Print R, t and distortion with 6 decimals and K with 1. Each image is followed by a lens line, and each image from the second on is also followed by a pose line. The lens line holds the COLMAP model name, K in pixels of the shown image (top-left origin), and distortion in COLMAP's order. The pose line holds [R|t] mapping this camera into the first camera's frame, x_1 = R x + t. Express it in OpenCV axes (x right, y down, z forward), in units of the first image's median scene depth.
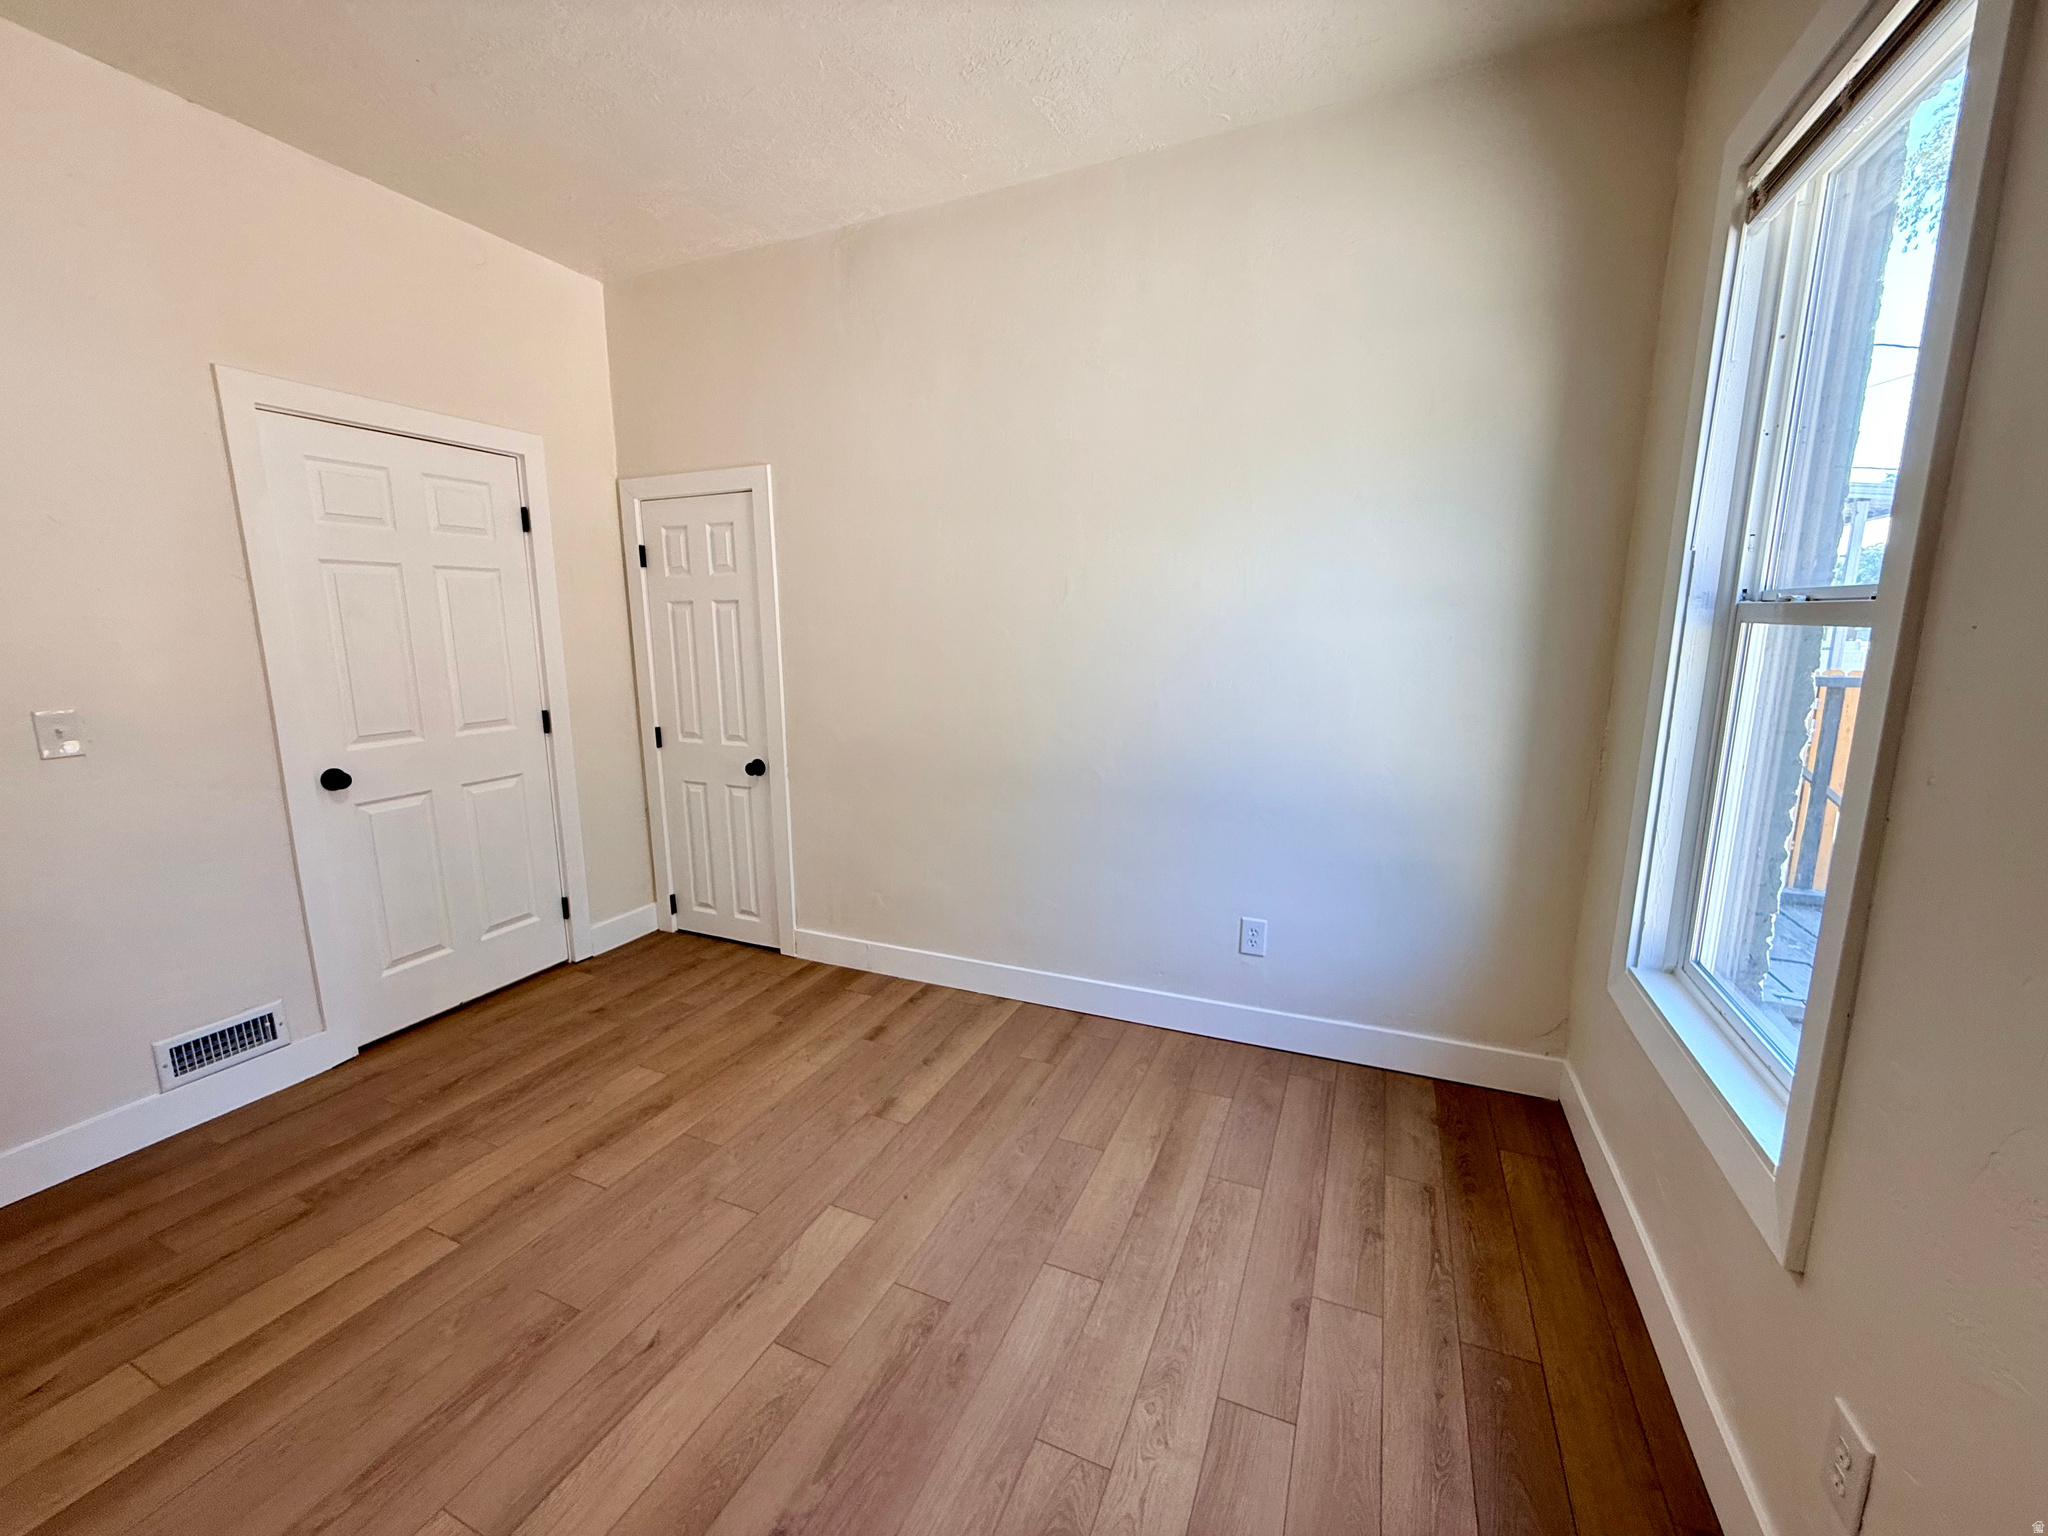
lens RADIAL K [[818.8, 0, 1014.2], [0, 818.8, 765.6], [0, 0, 1]] dist [-0.000445, 0.000375]
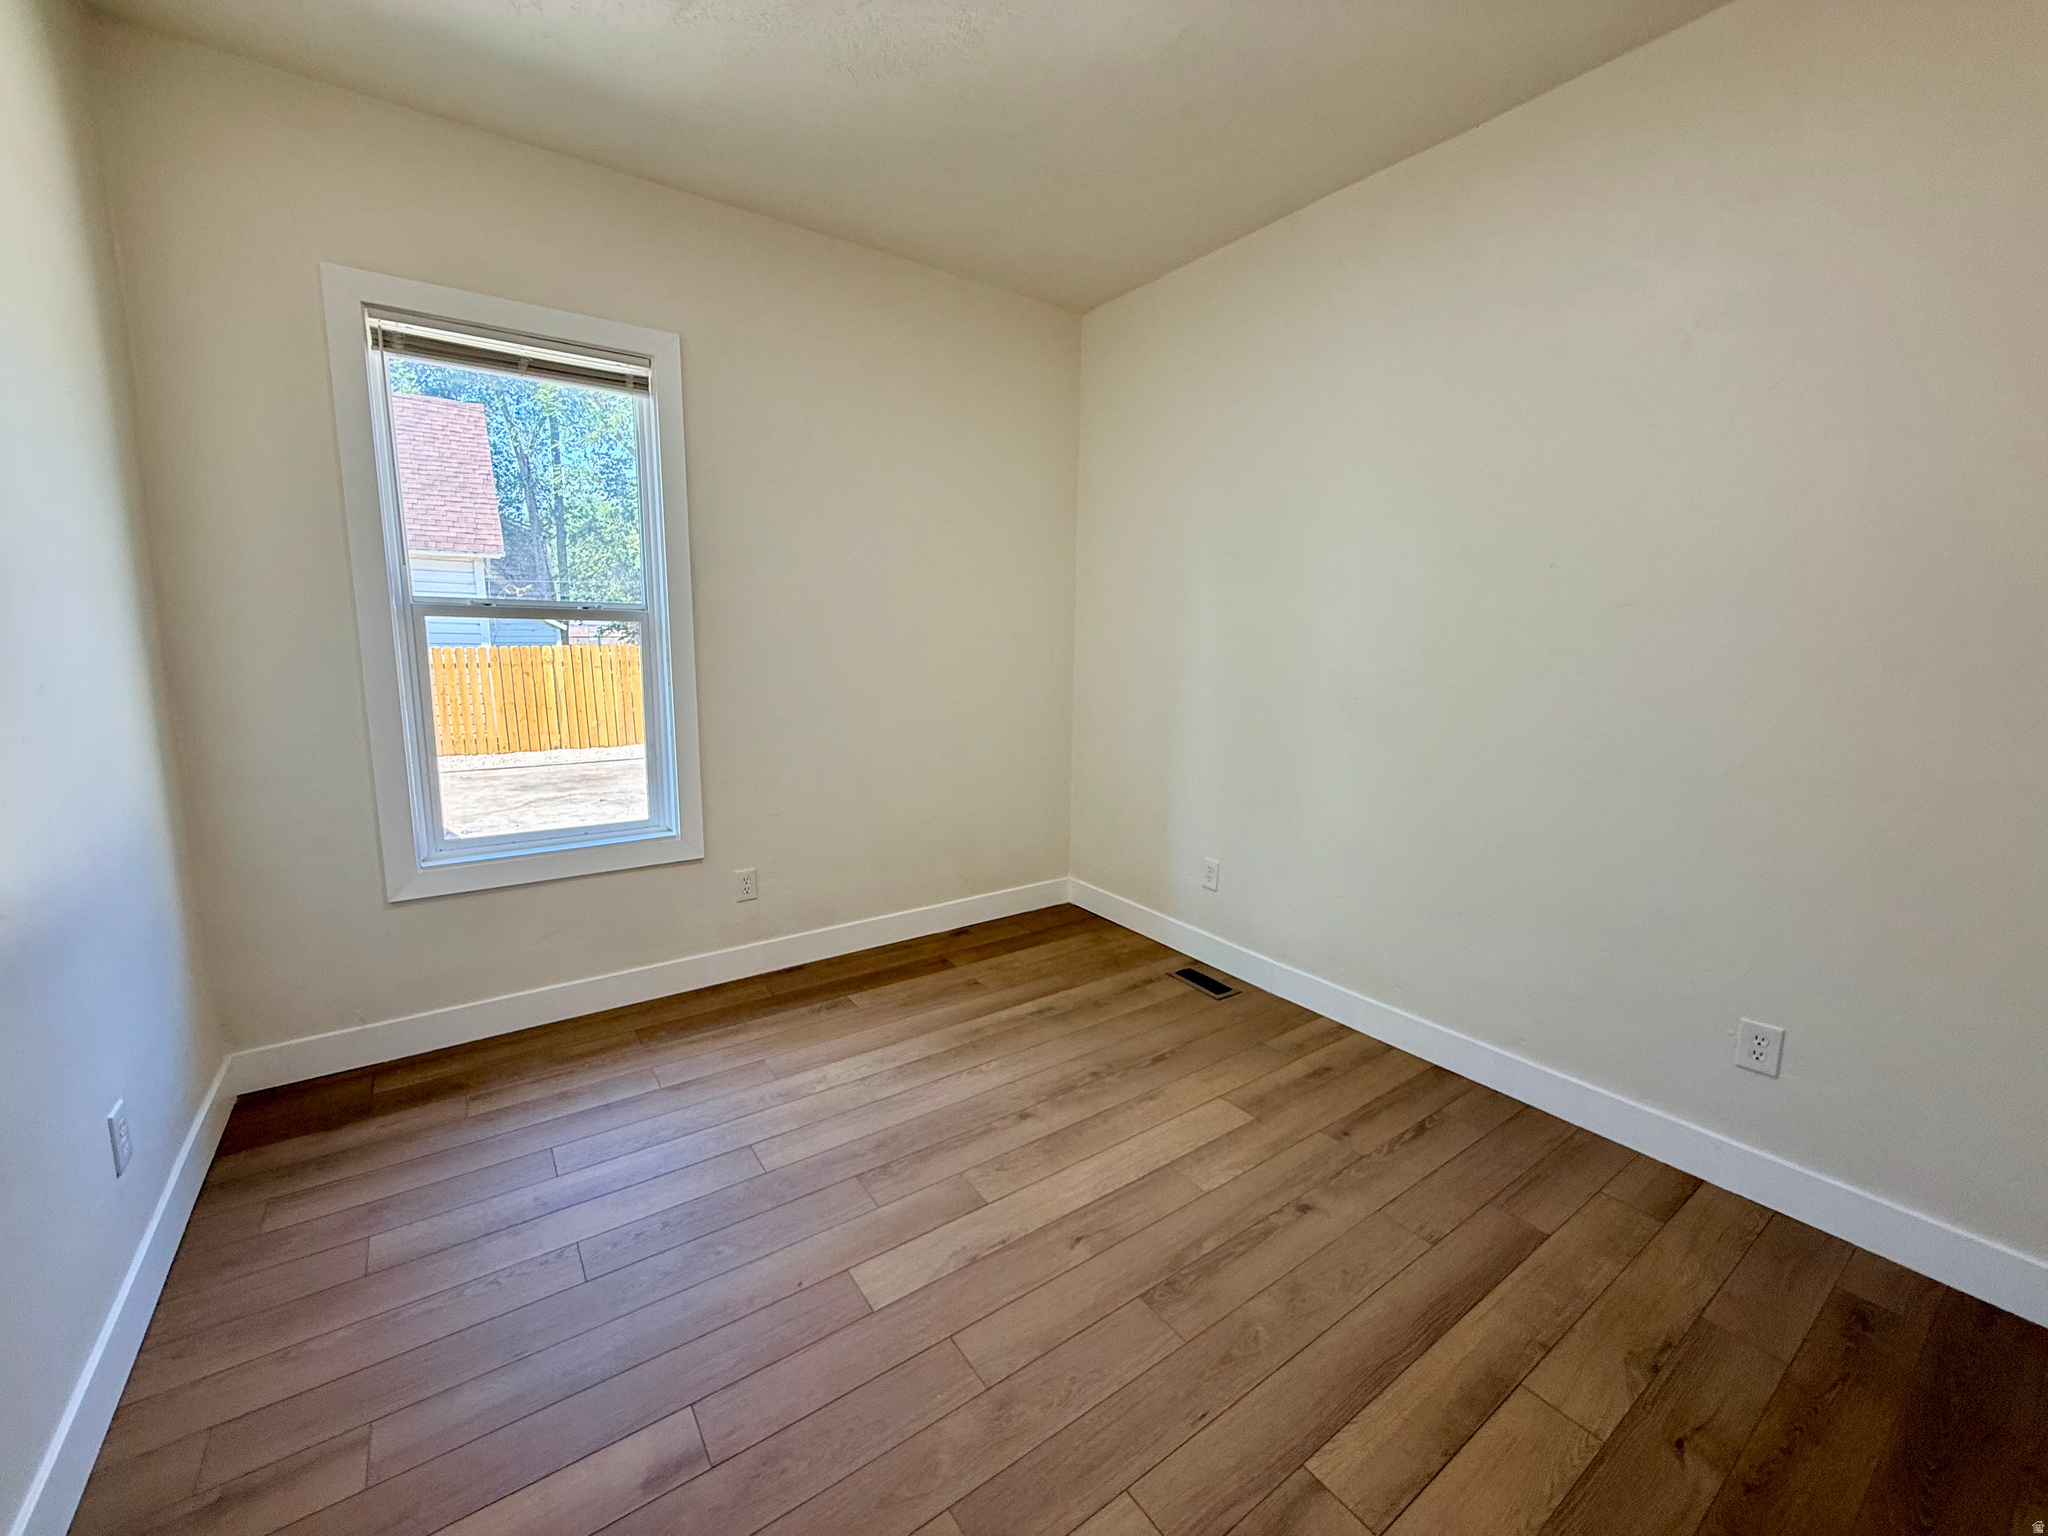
lens RADIAL K [[818.8, 0, 1014.2], [0, 818.8, 765.6], [0, 0, 1]] dist [-0.000445, 0.000375]
pose [[-0.856933, -0.089974, 0.507514, -0.852332], [0.079867, 0.949574, 0.303200, -0.273702], [-0.509202, 0.300356, -0.806535, 1.699638]]
